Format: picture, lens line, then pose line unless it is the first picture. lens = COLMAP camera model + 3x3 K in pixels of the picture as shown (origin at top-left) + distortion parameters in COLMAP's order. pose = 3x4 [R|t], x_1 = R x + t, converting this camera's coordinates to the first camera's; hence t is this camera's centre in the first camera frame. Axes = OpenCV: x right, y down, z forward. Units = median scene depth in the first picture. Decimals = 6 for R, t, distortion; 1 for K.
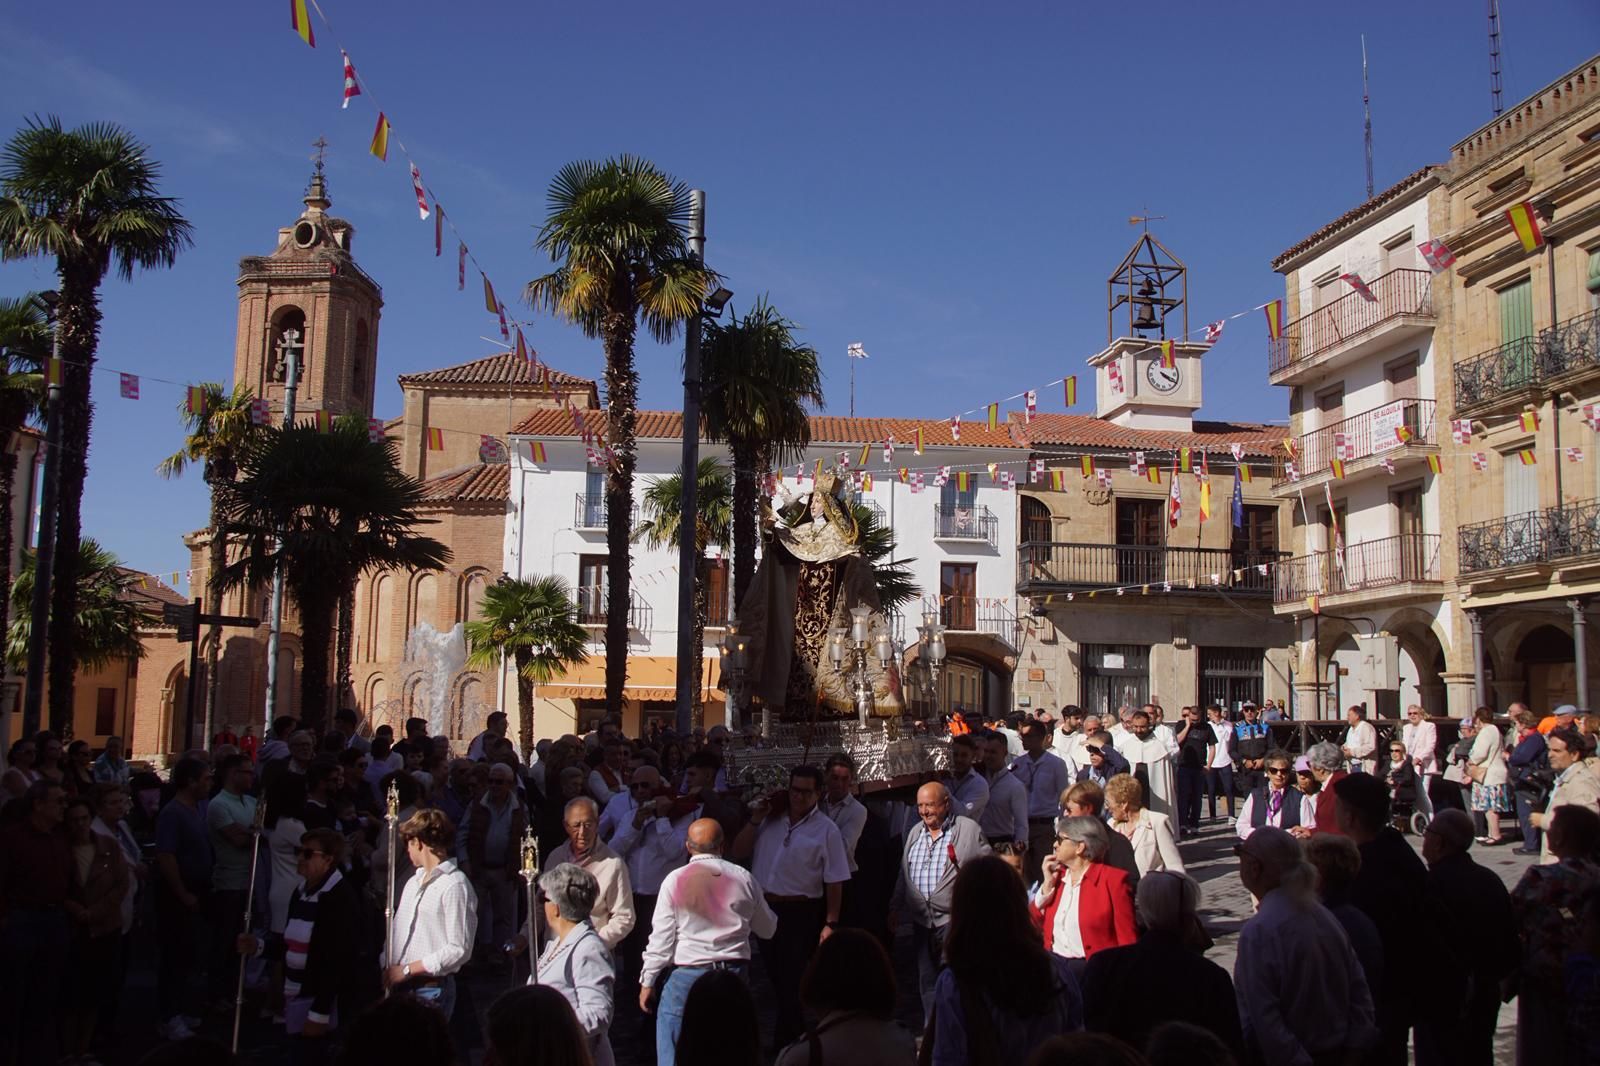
lens RADIAL K [[1534.9, 0, 795.5], [0, 1534.9, 538.5], [0, 0, 1]] dist [-0.121823, 0.219902]
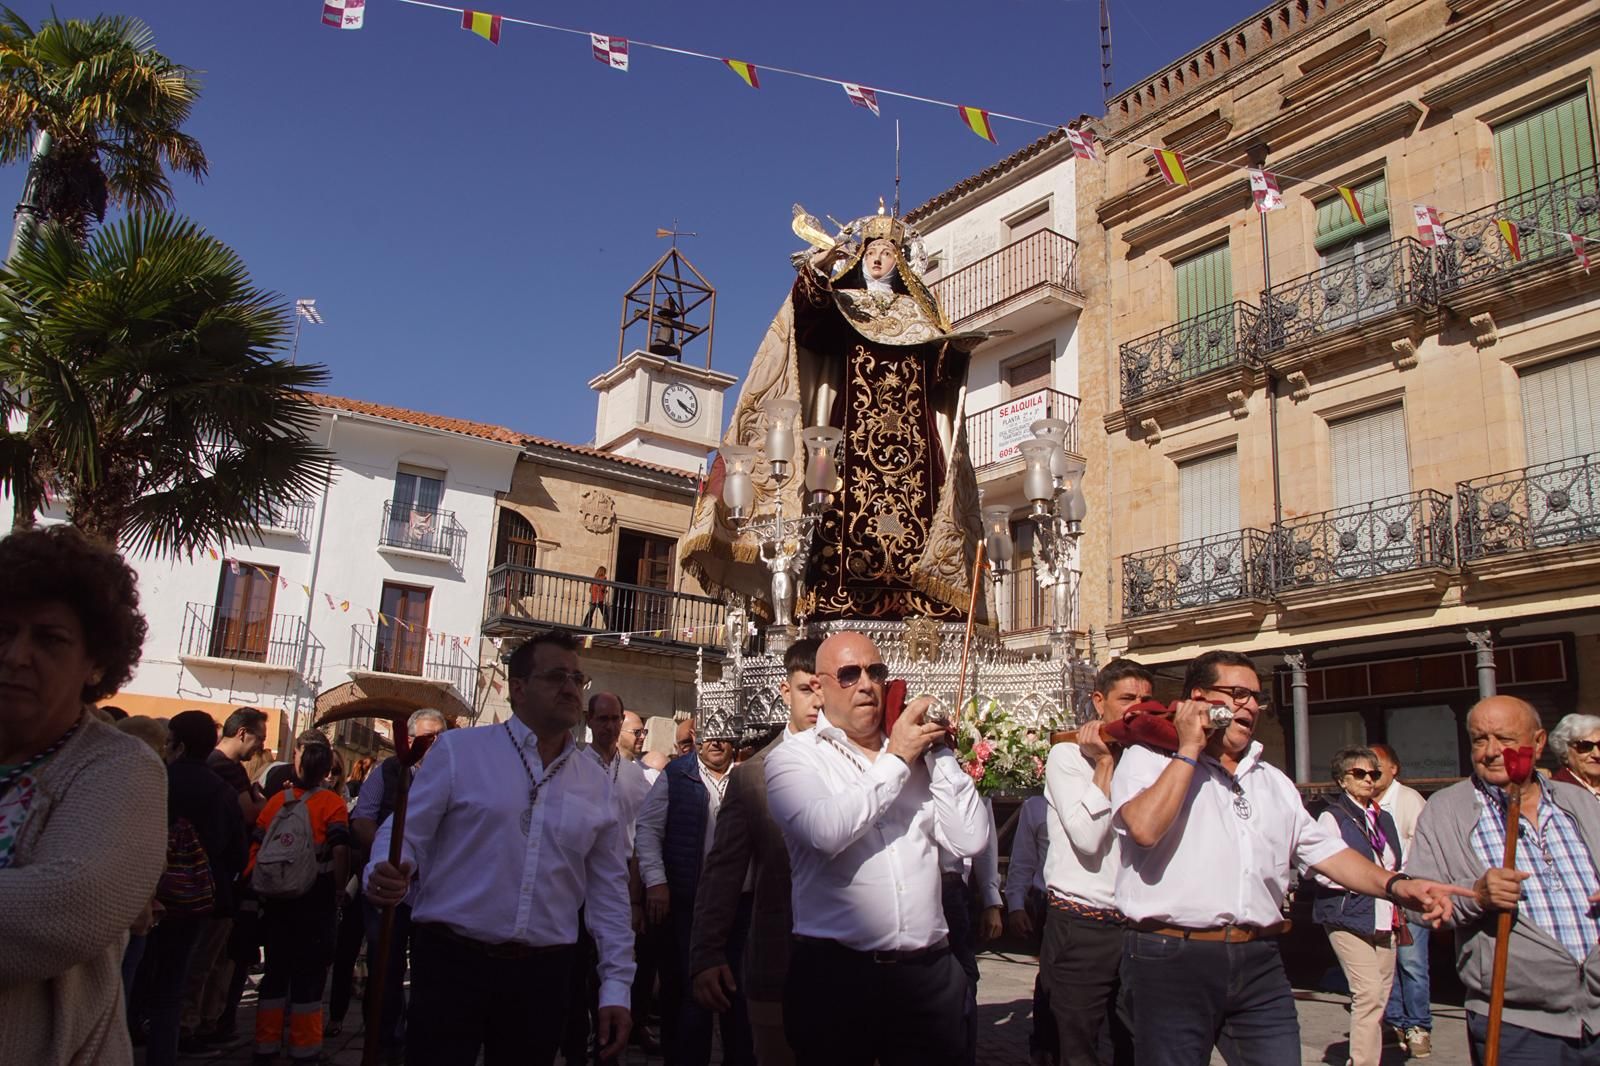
lens RADIAL K [[1270.4, 0, 785.6], [0, 1270.4, 538.3], [0, 0, 1]] dist [-0.166676, 0.137456]
pose [[0.916546, 0.124538, 0.380044, 0.051377], [-0.081987, 0.988607, -0.126233, 0.069362], [-0.391435, 0.084540, 0.916314, 0.468043]]
